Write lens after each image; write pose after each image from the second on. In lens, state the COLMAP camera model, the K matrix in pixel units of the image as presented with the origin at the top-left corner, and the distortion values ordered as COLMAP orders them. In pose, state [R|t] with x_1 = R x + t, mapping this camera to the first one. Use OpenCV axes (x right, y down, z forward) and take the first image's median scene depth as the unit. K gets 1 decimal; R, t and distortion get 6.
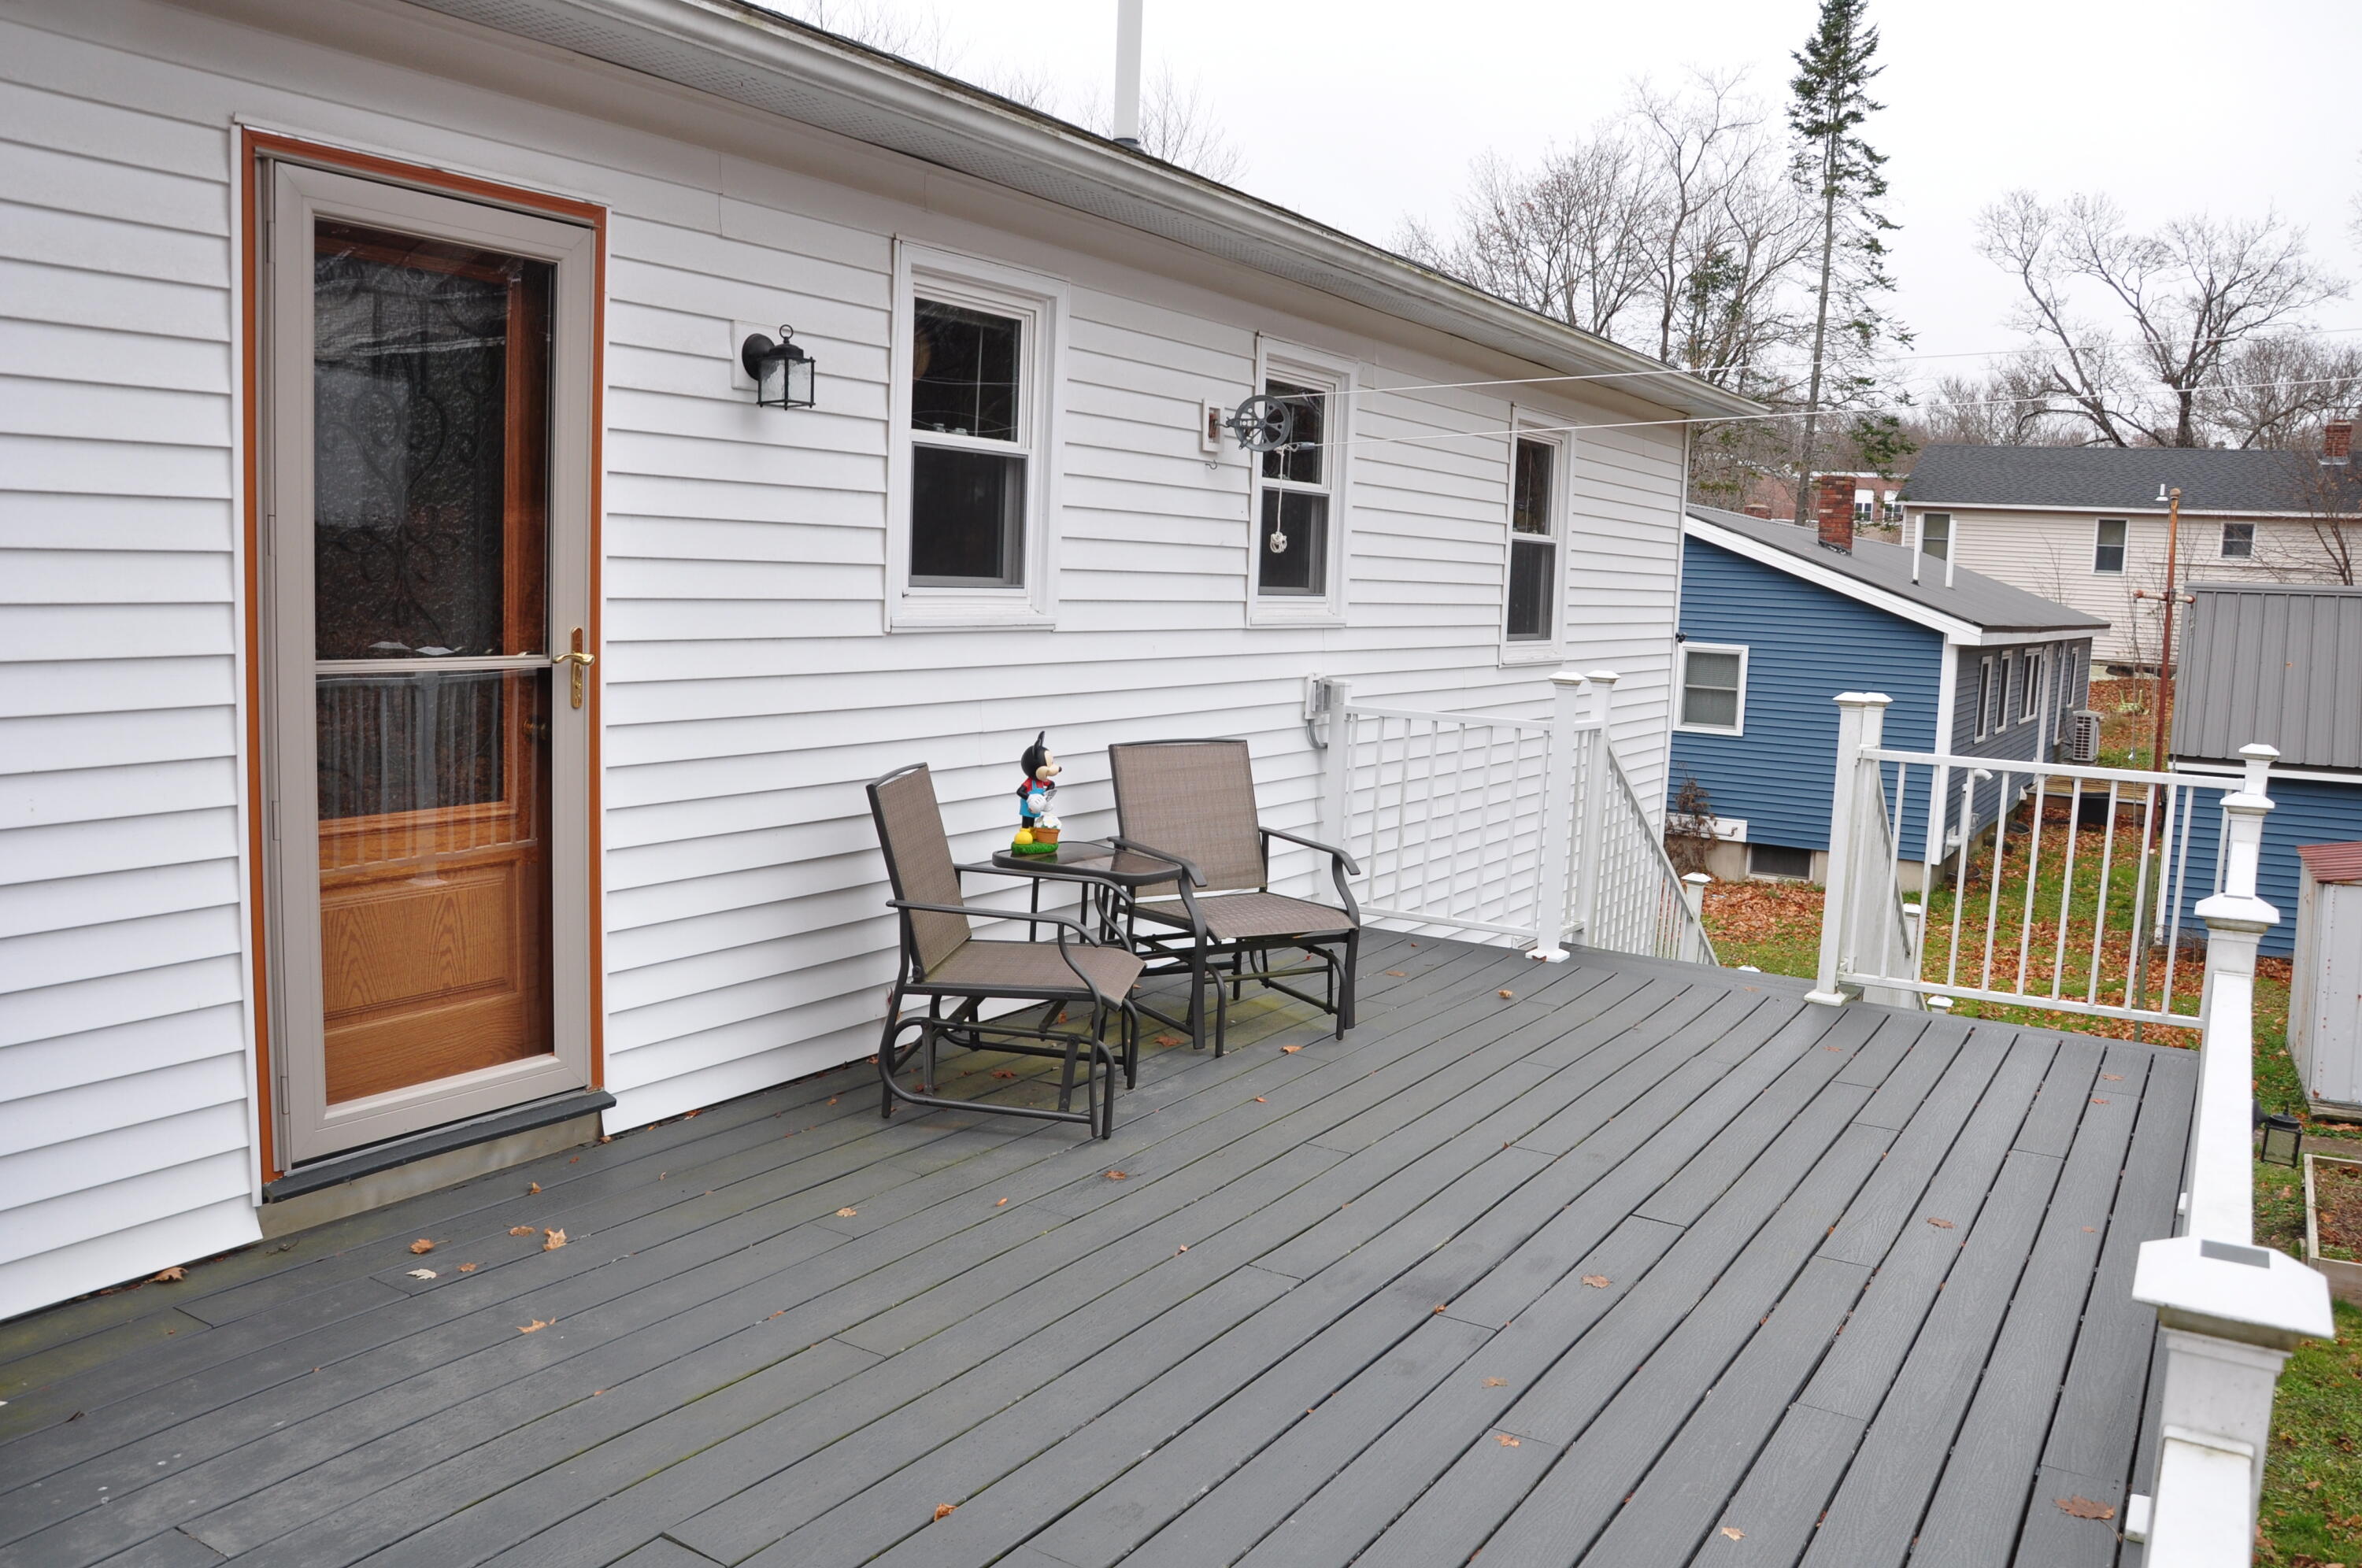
lens RADIAL K [[1840.0, 0, 1173.3], [0, 1840.0, 794.5], [0, 0, 1]] dist [-0.167511, 0.148009]
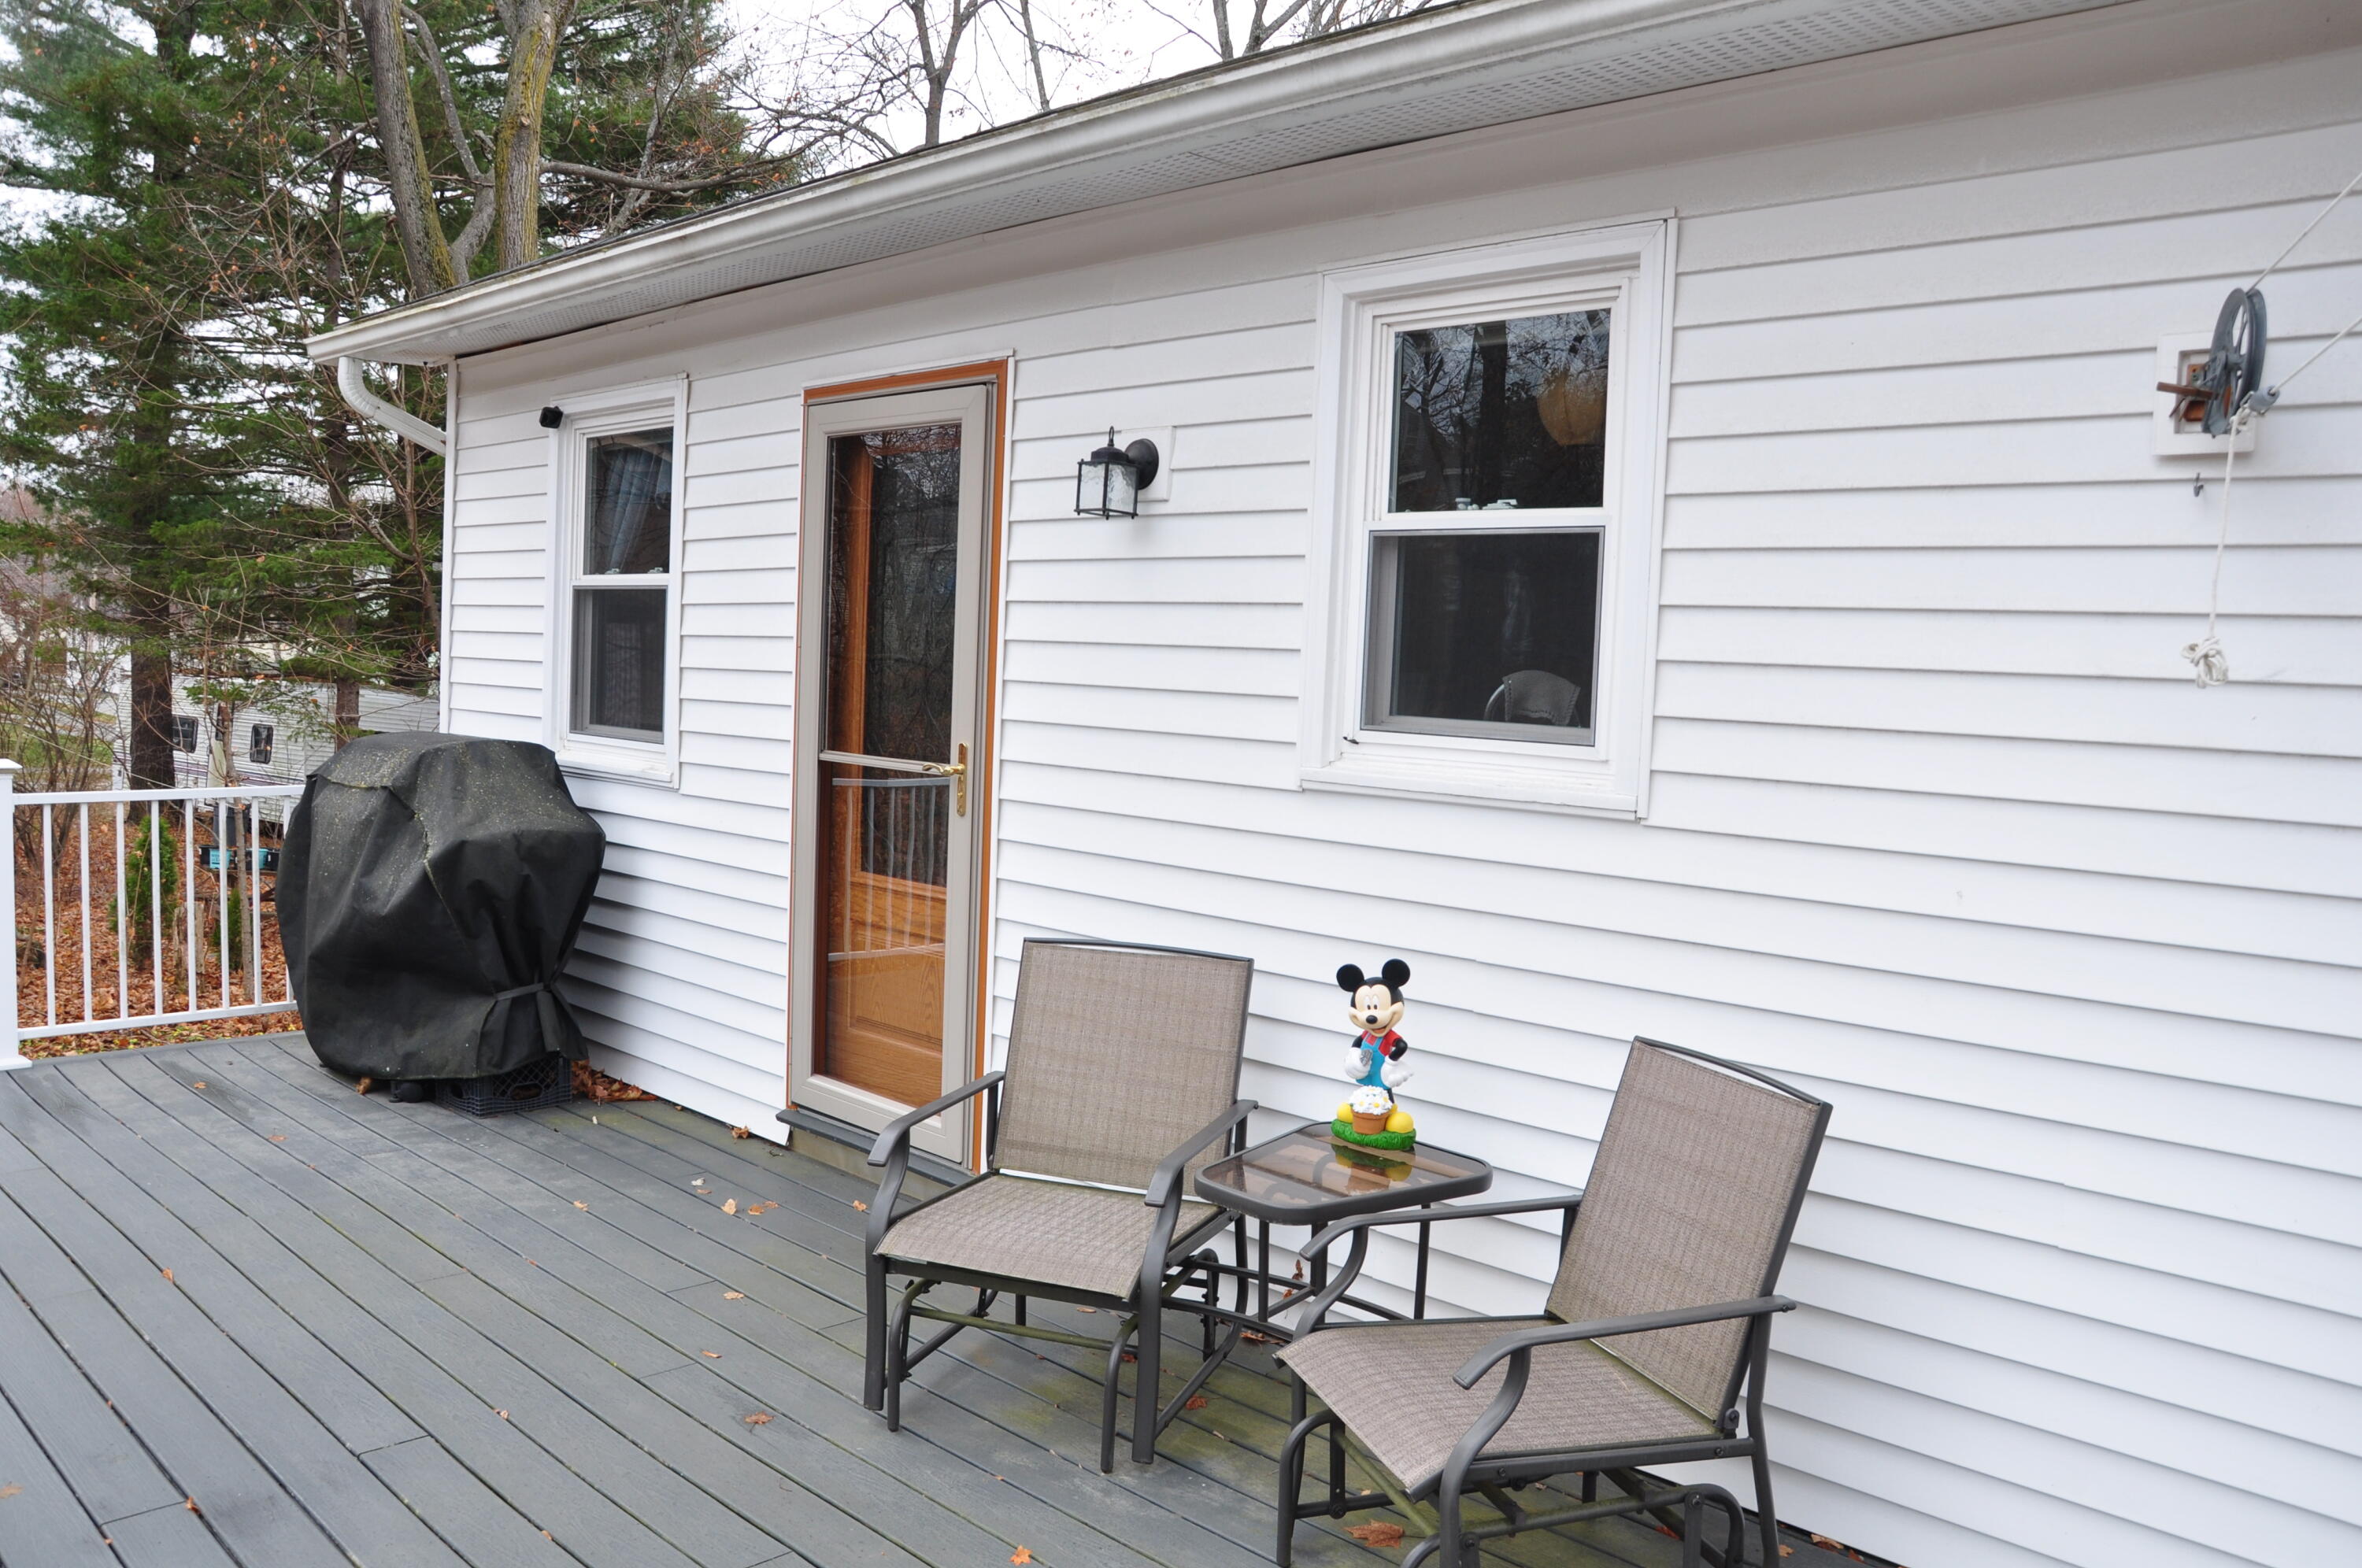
lens RADIAL K [[1840.0, 0, 1173.3], [0, 1840.0, 794.5], [0, 0, 1]] dist [-0.167511, 0.148009]
pose [[-0.234852, 0.028122, -0.971624, 0.709160], [-0.161966, 0.984475, 0.067642, -0.152987], [0.958442, 0.173256, -0.226651, 1.336982]]
